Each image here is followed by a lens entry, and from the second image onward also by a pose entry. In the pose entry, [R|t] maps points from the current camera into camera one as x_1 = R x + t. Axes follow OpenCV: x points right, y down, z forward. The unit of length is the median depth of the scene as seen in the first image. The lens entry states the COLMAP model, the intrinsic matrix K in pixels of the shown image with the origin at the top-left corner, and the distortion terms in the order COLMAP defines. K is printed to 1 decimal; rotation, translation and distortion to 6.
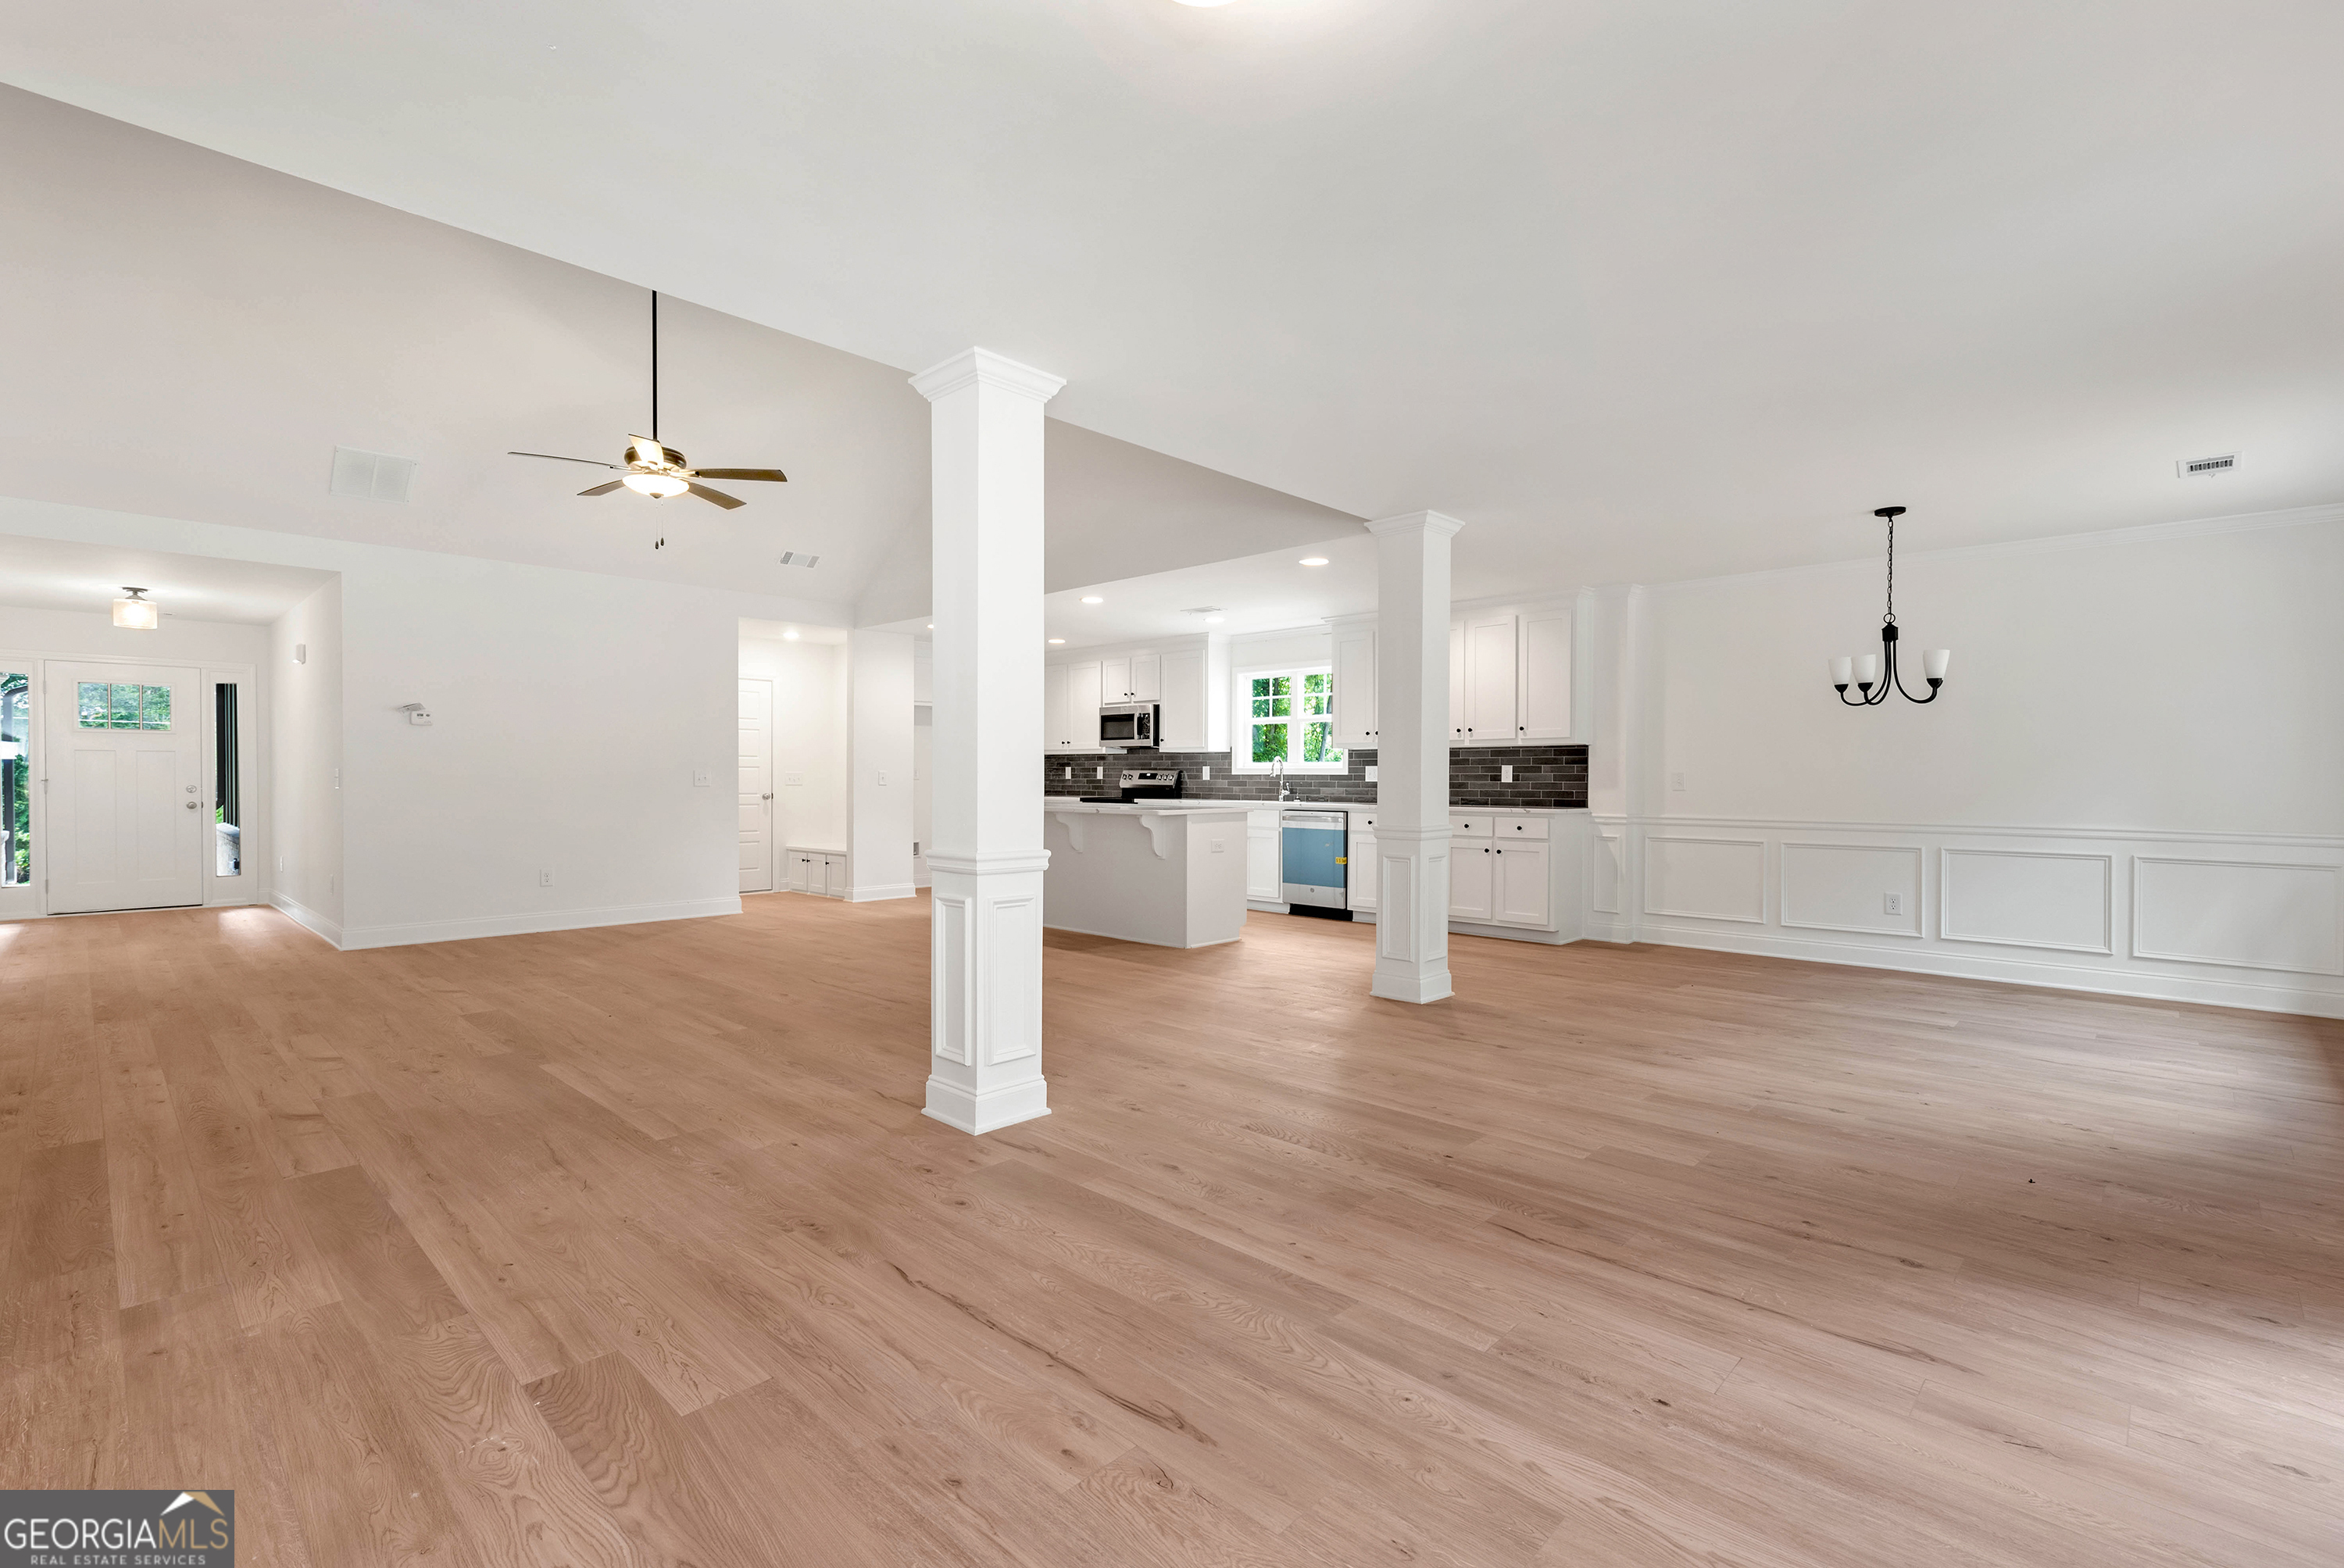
lens RADIAL K [[1056.8, 0, 1173.4], [0, 1056.8, 786.3], [0, 0, 1]] dist [0.002491, -0.000132]
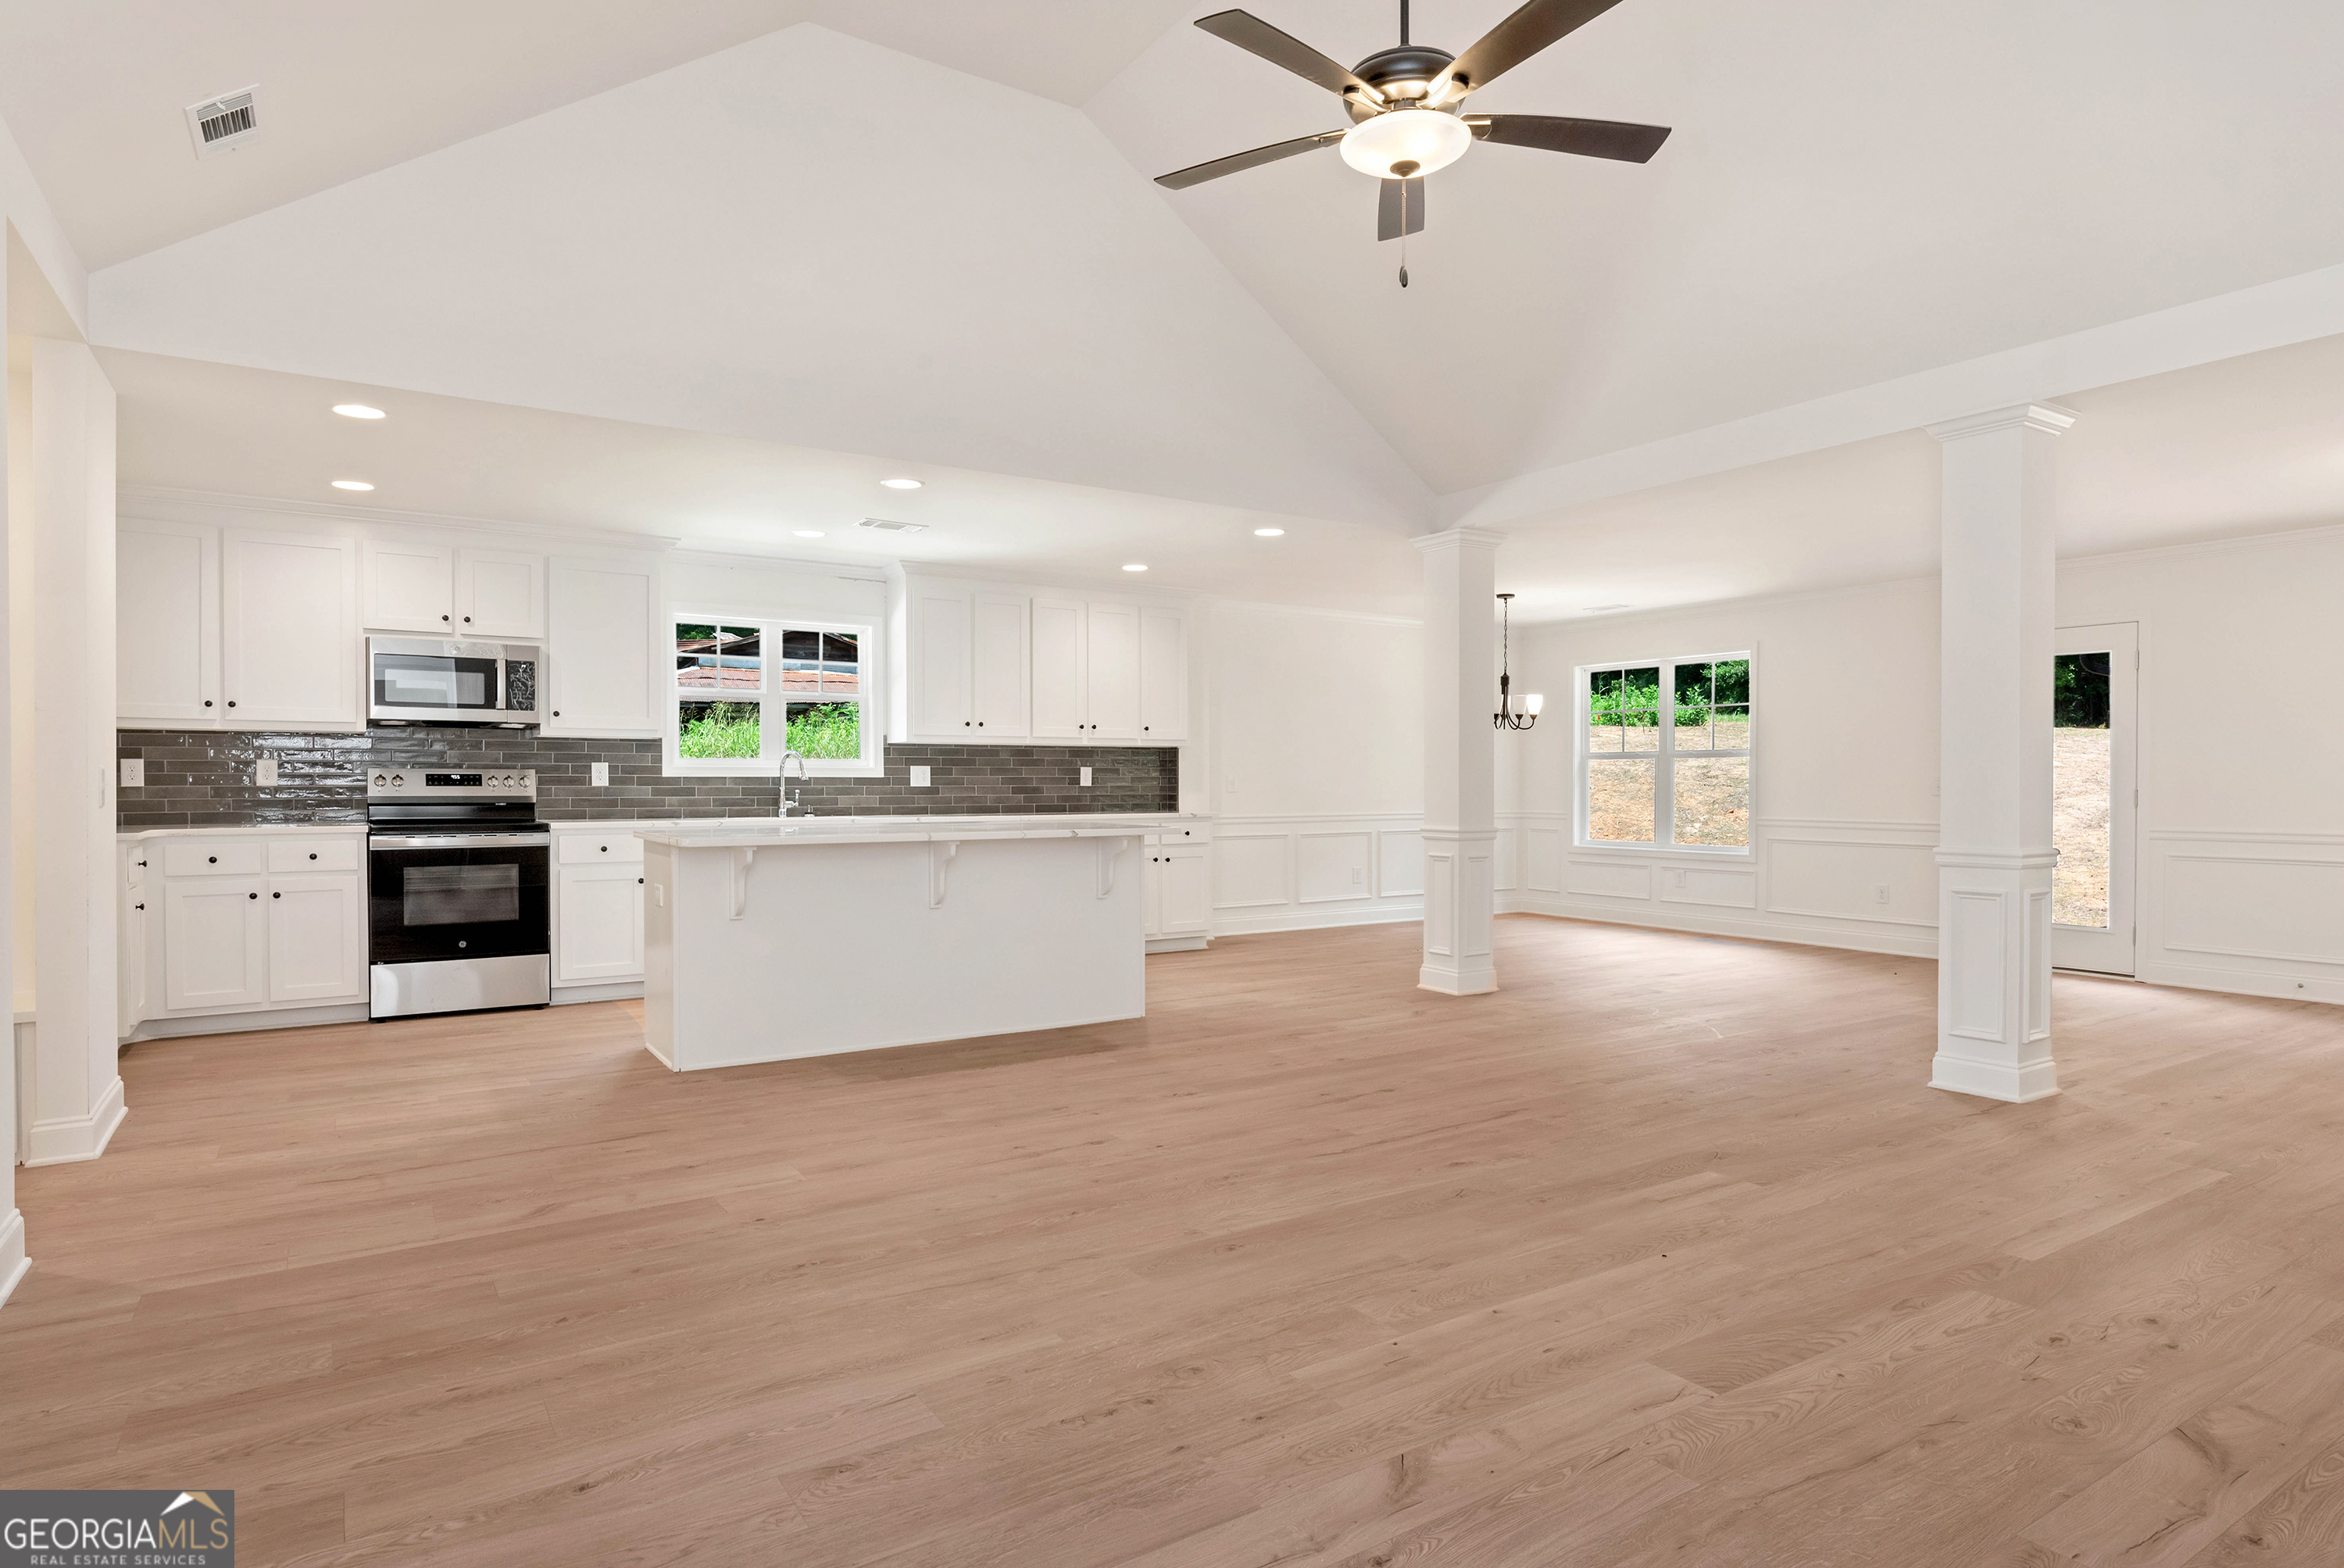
lens RADIAL K [[1281.3, 0, 1177.3], [0, 1281.3, 790.6], [0, 0, 1]] dist [-0.000045, -0.001934]
pose [[0.224620, -0.010180, 0.974393, -0.710951], [0.009419, 0.999921, 0.008276, -0.007749], [-0.974401, 0.007319, 0.224699, 0.655426]]
